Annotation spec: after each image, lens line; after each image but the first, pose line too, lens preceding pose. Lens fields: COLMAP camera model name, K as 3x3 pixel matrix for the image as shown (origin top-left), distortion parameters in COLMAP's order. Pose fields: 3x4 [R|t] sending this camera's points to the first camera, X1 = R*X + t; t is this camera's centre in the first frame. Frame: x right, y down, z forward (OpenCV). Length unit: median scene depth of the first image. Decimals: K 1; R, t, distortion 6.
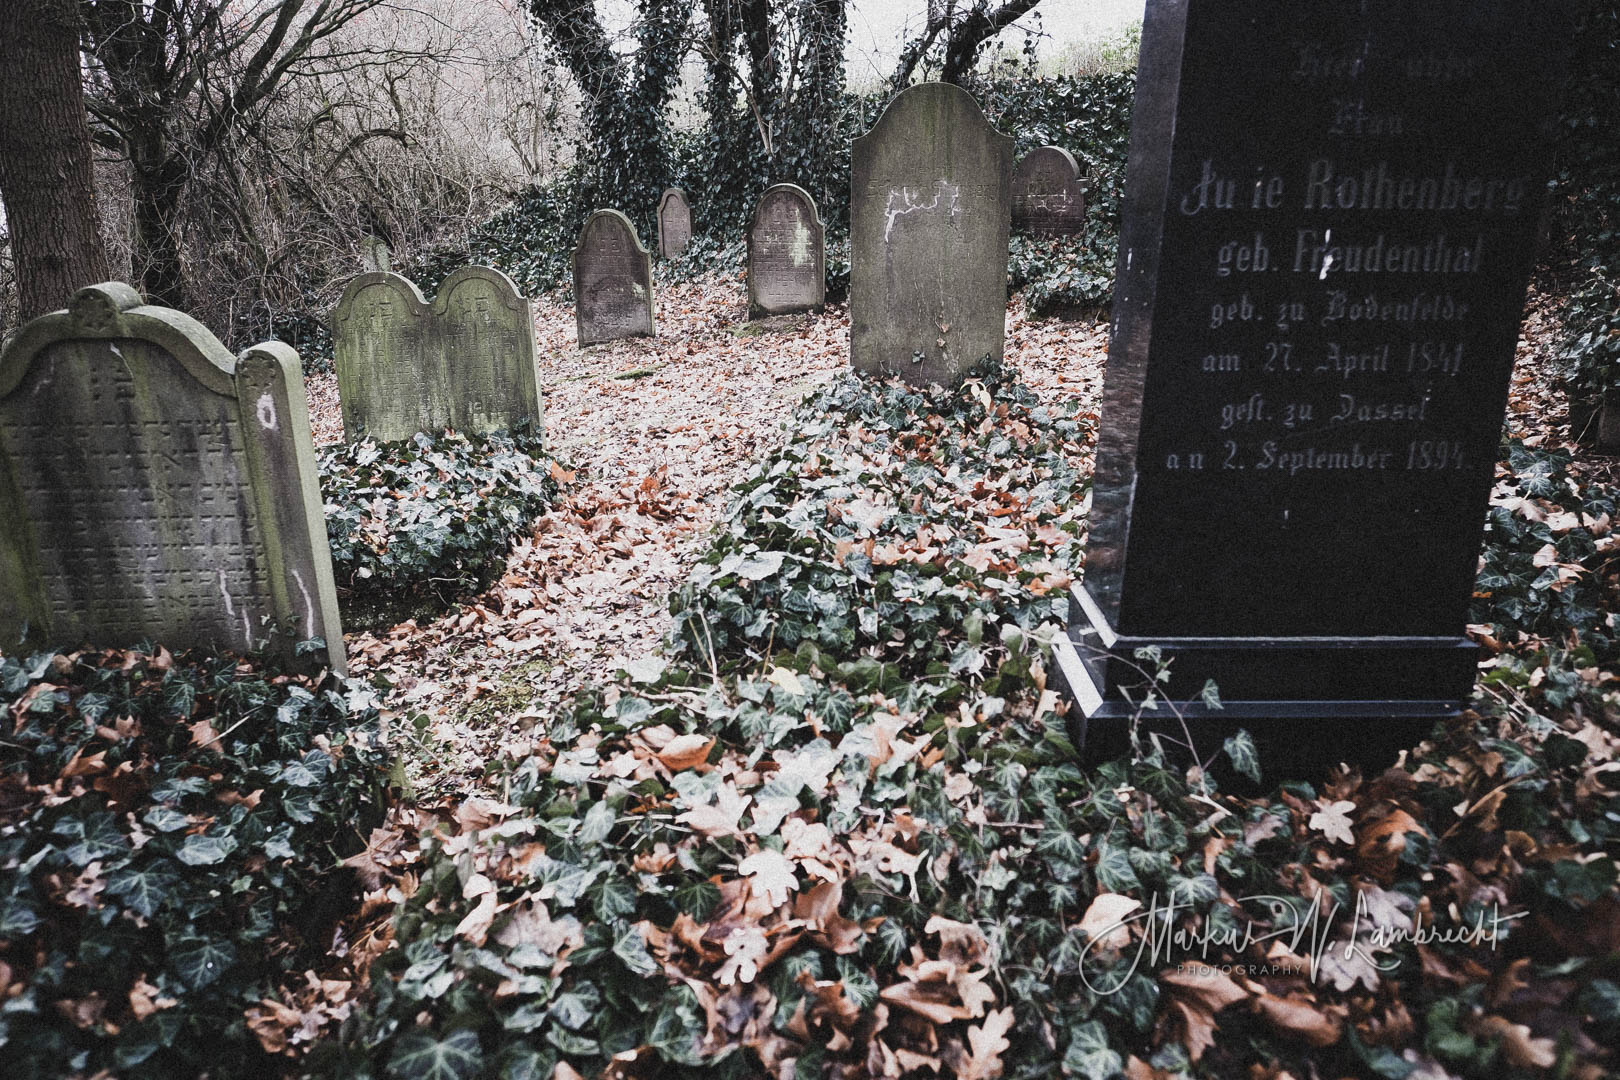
lens RADIAL K [[1135.4, 0, 810.0], [0, 1135.4, 540.0], [0, 0, 1]] dist [-0.019343, 0.008881]
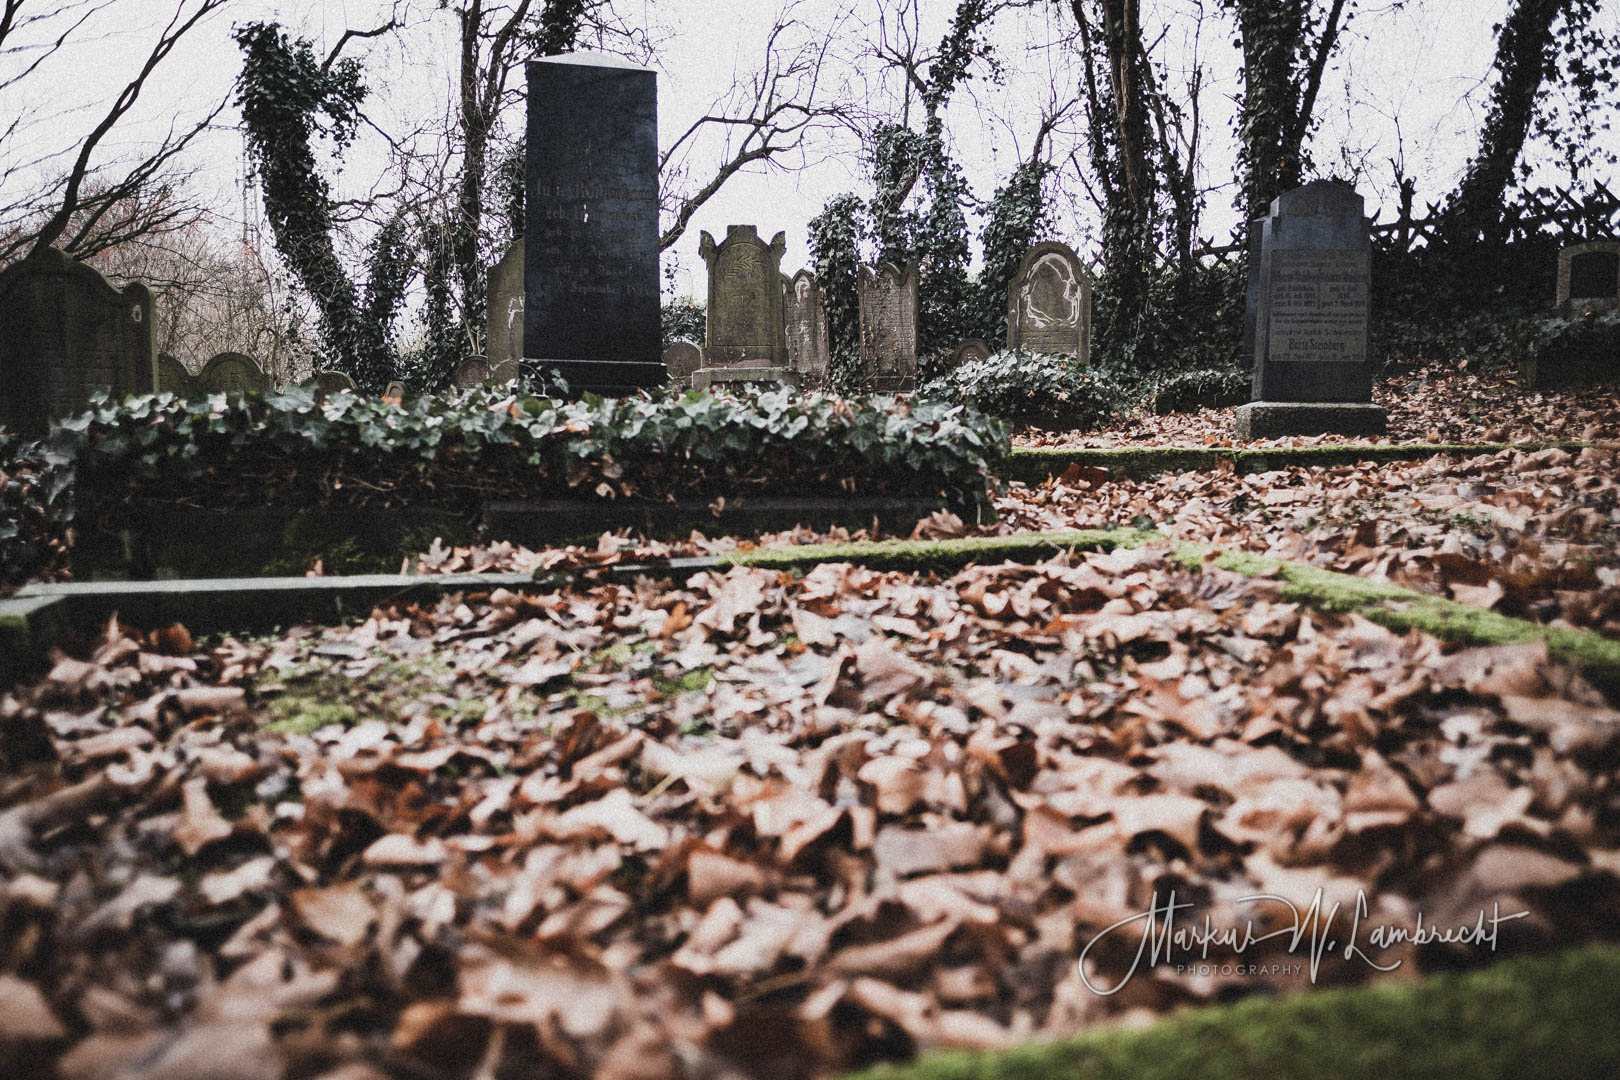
lens RADIAL K [[1135.4, 0, 810.0], [0, 1135.4, 540.0], [0, 0, 1]] dist [-0.019343, 0.008881]
pose [[0.976099, -0.004675, 0.217277, 0.046795], [0.054911, 0.972635, -0.225756, 0.148599], [-0.210275, 0.232291, 0.949645, -0.198955]]
